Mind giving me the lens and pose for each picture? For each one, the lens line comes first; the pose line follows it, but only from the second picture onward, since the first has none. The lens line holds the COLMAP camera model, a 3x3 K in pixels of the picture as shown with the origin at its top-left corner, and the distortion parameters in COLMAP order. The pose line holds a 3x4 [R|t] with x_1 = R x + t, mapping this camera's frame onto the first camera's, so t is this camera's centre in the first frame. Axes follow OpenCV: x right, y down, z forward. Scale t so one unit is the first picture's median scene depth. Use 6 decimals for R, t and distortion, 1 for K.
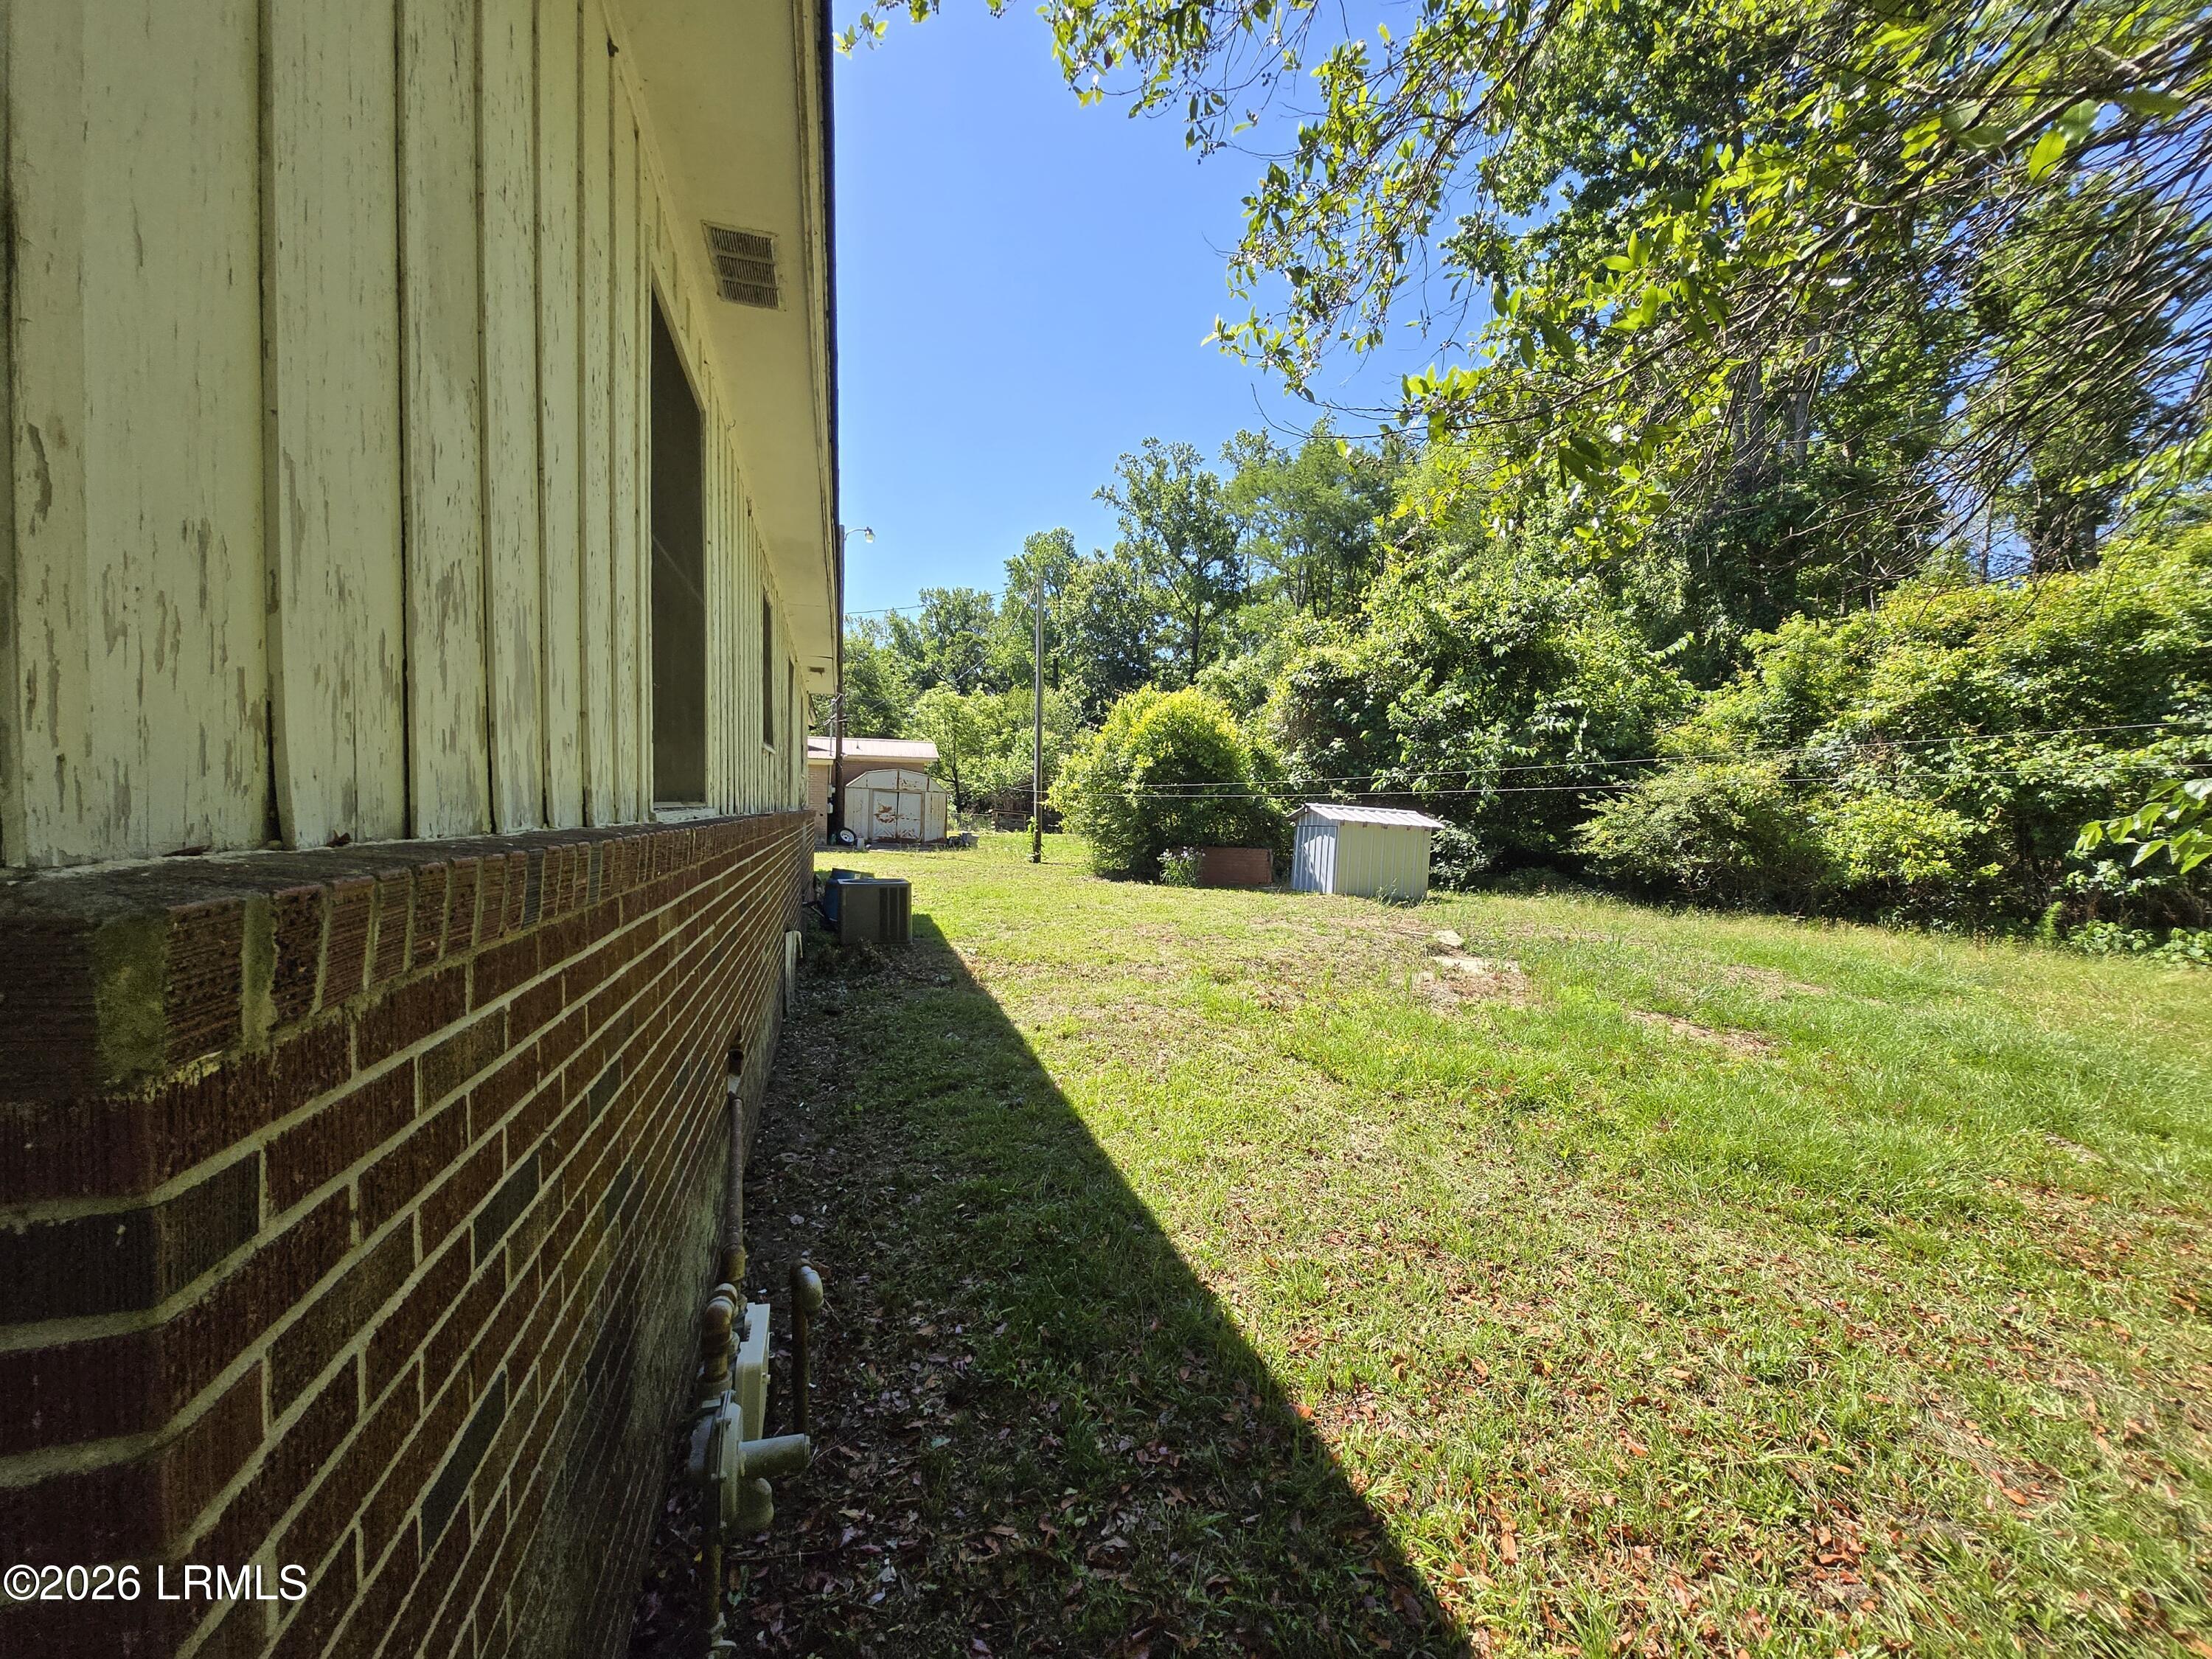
lens RADIAL K [[863.6, 0, 1114.6], [0, 863.6, 844.8], [0, 0, 1]] dist [0.001208, -0.000678]
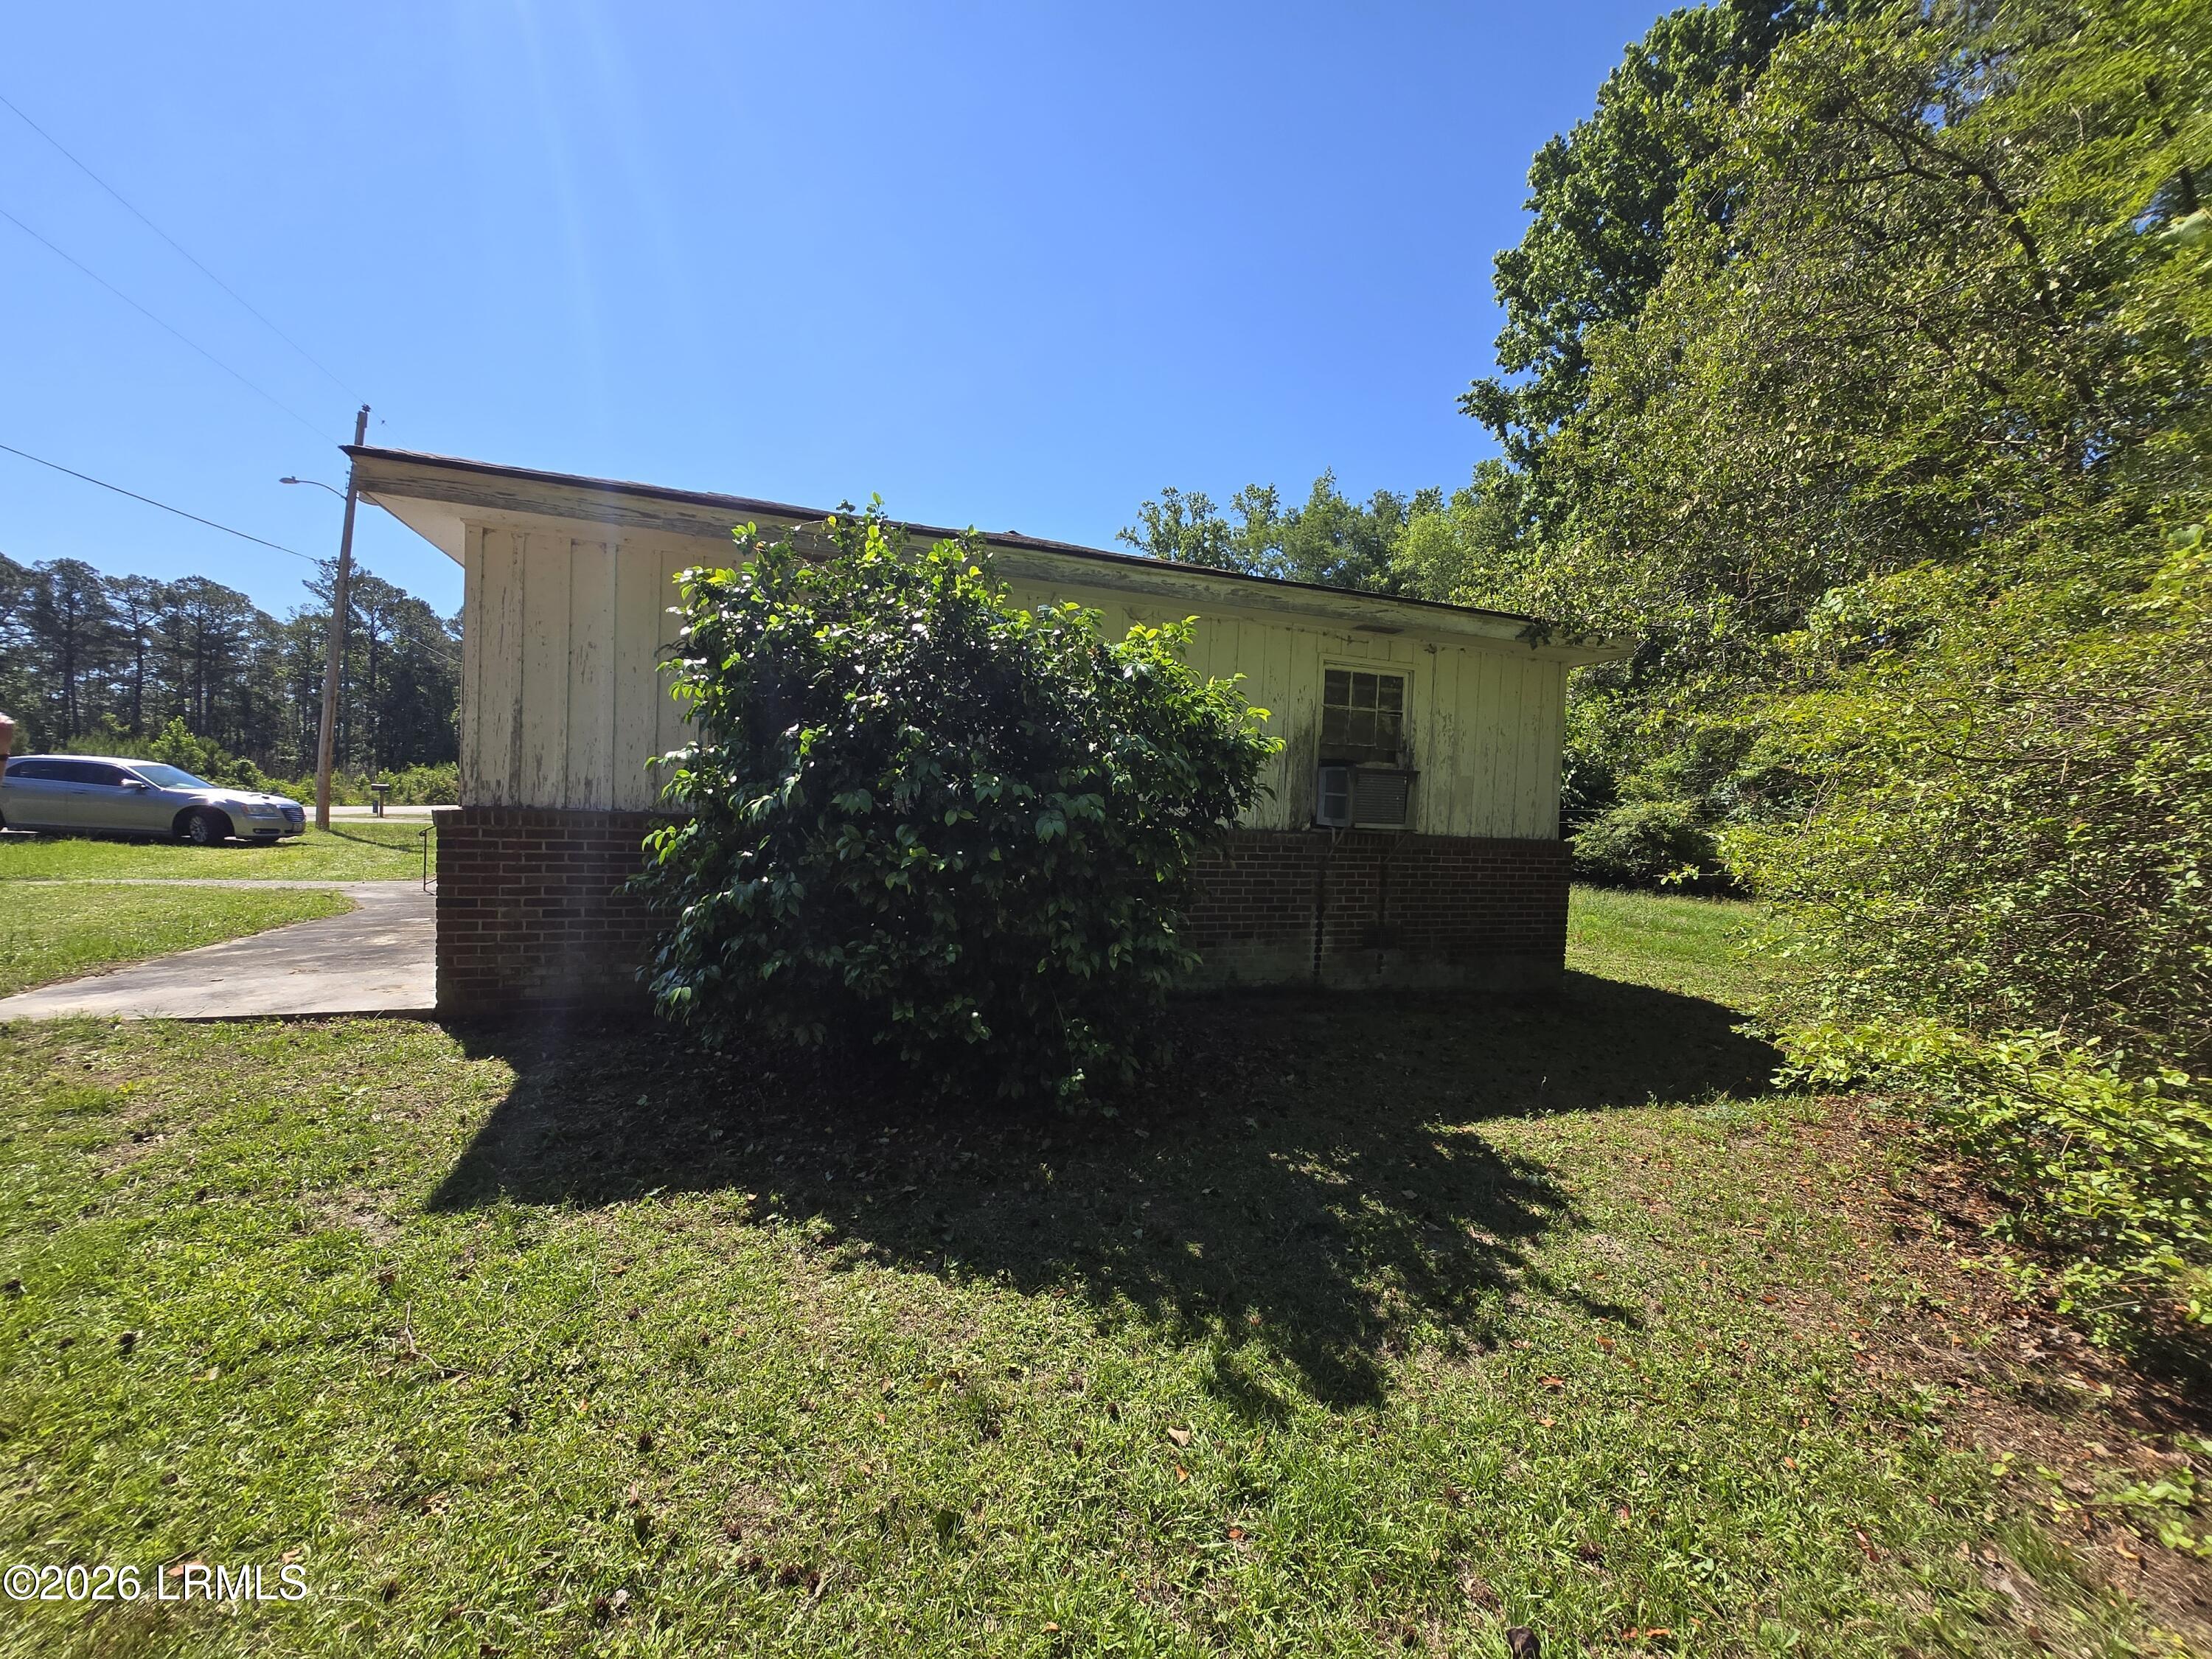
lens RADIAL K [[863.6, 0, 1100.4], [0, 863.6, 844.7], [0, 0, 1]] dist [0.001208, -0.000678]
pose [[0.998982, 0.019761, 0.040549, -0.395300], [-0.019563, 0.999795, -0.005274, 0.015003], [-0.040645, 0.004476, 0.999164, -0.560547]]
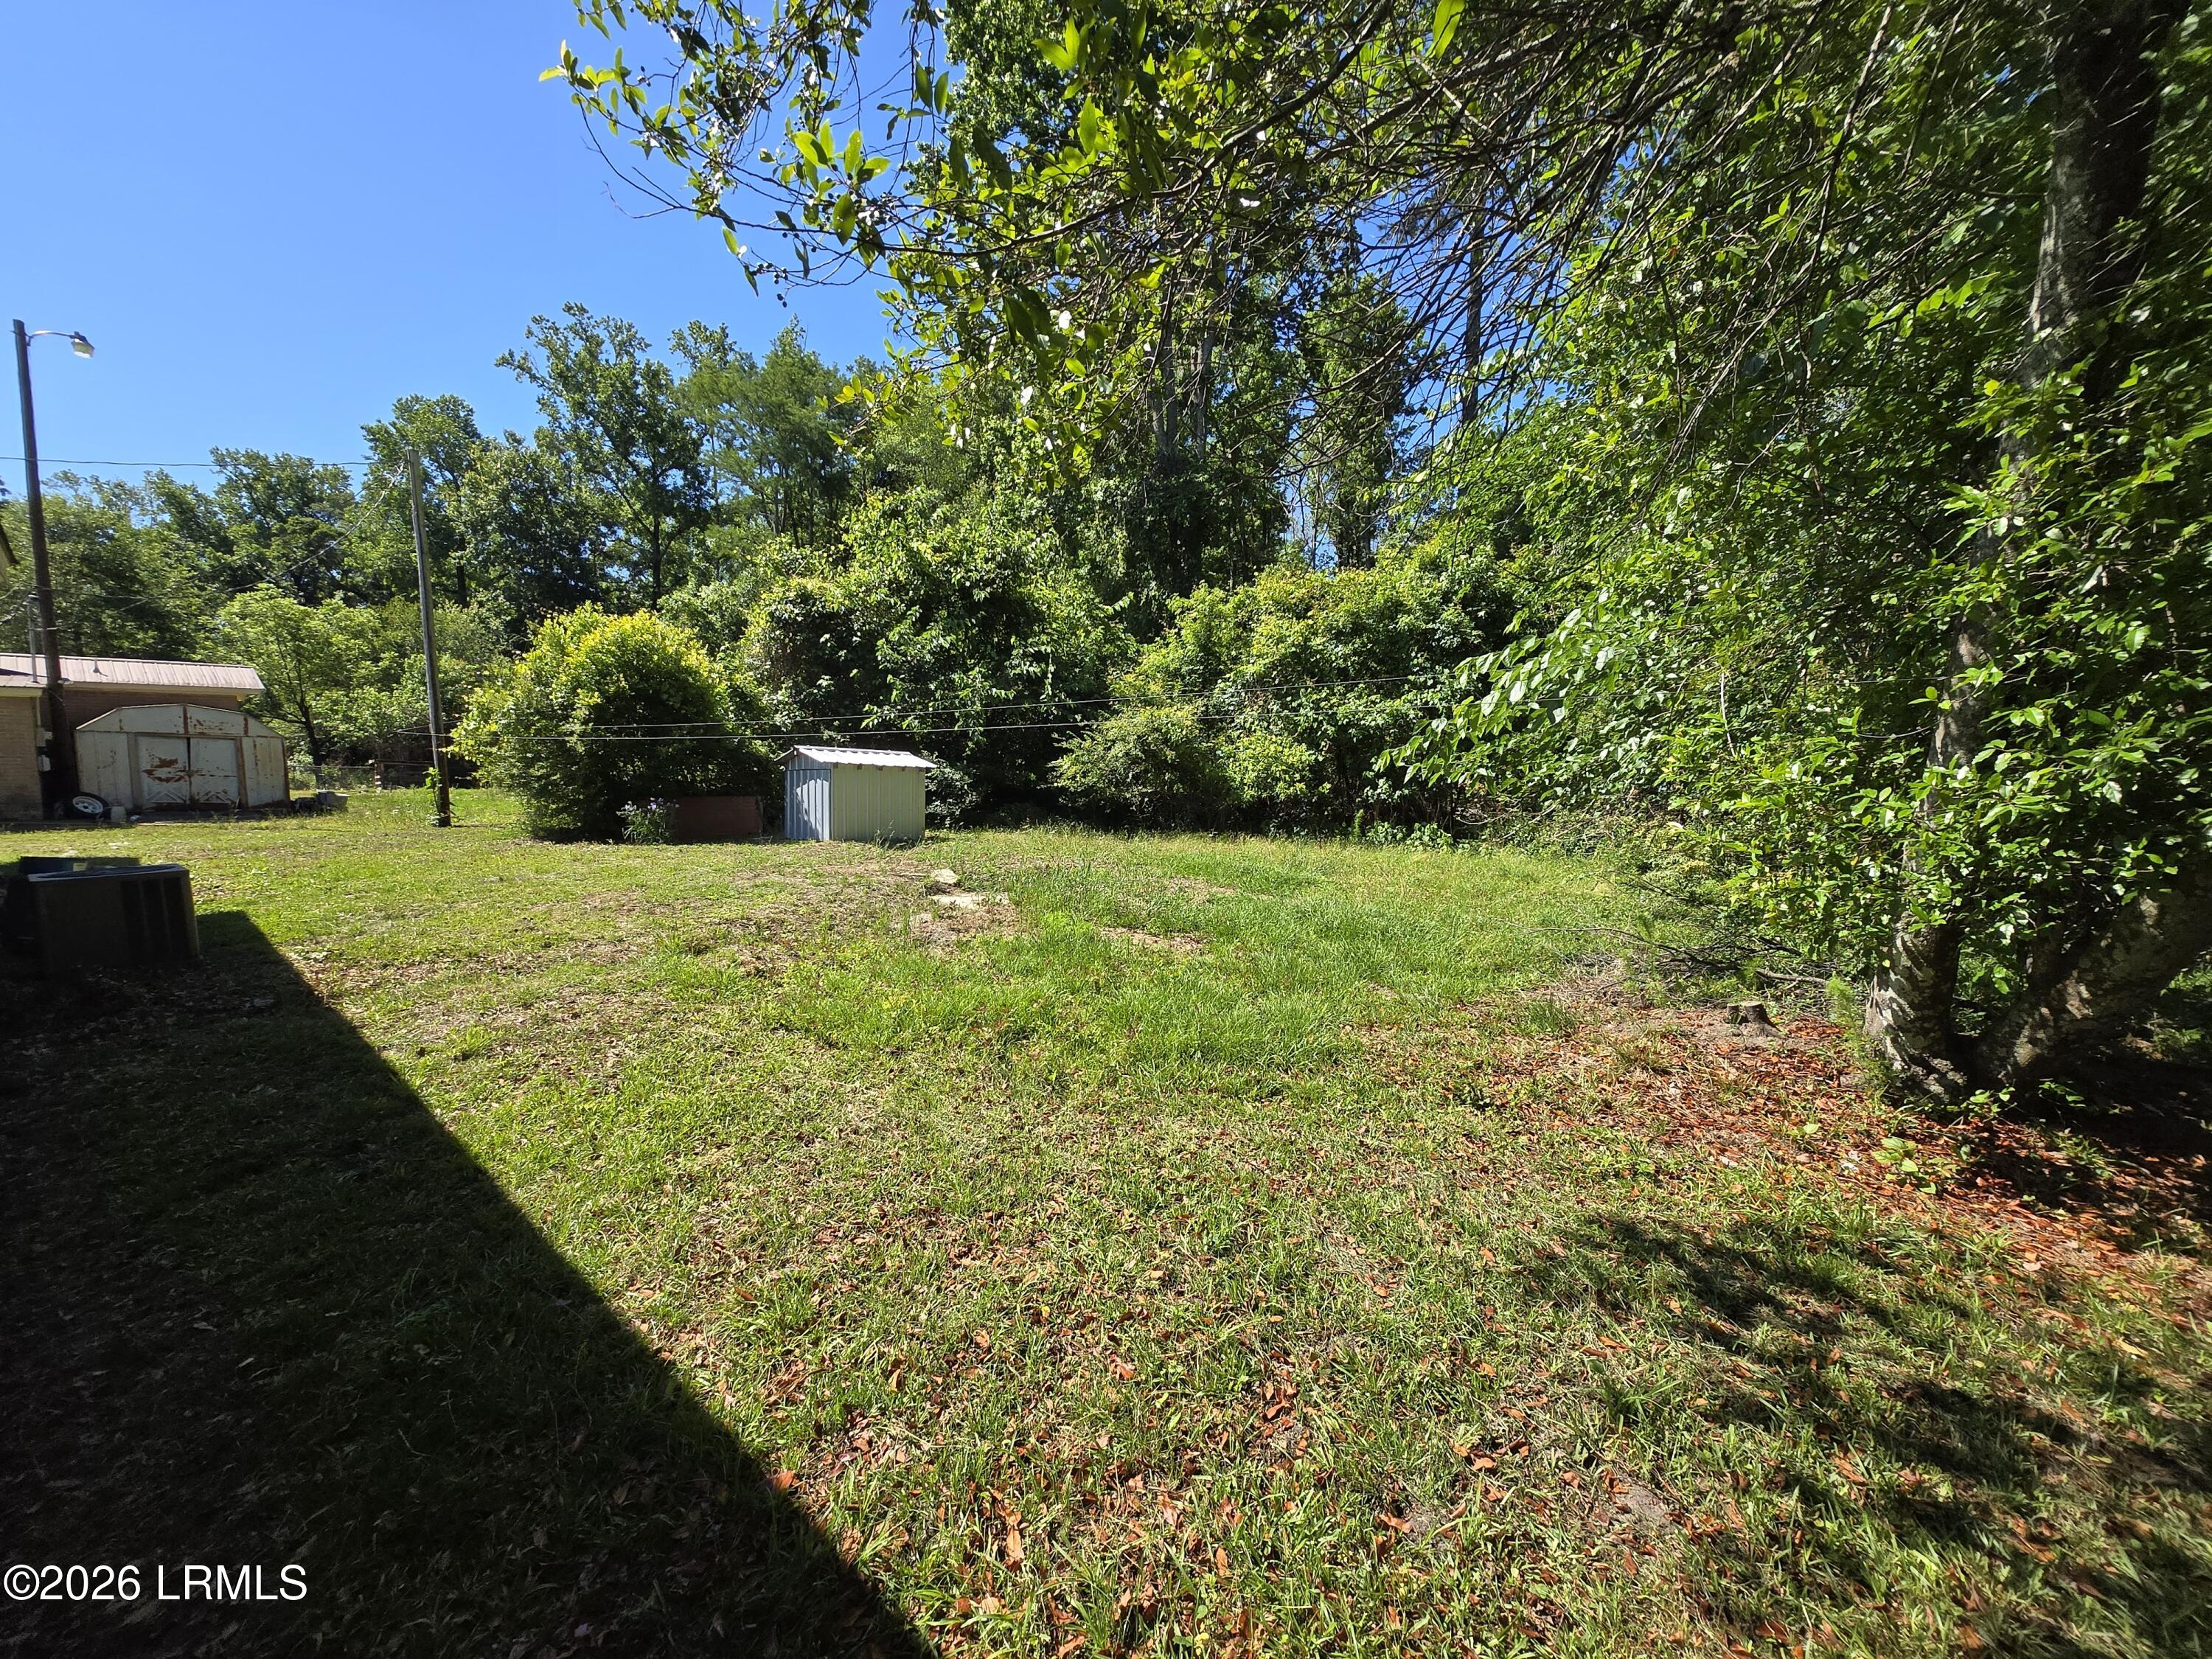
lens RADIAL K [[863.6, 0, 1107.5], [0, 863.6, 849.7], [0, 0, 1]] dist [0.001208, -0.000678]
pose [[0.849703, -0.076487, 0.521685, 0.015022], [0.038720, 0.995803, 0.082933, -0.000048], [-0.525838, -0.050268, 0.849098, 0.026116]]
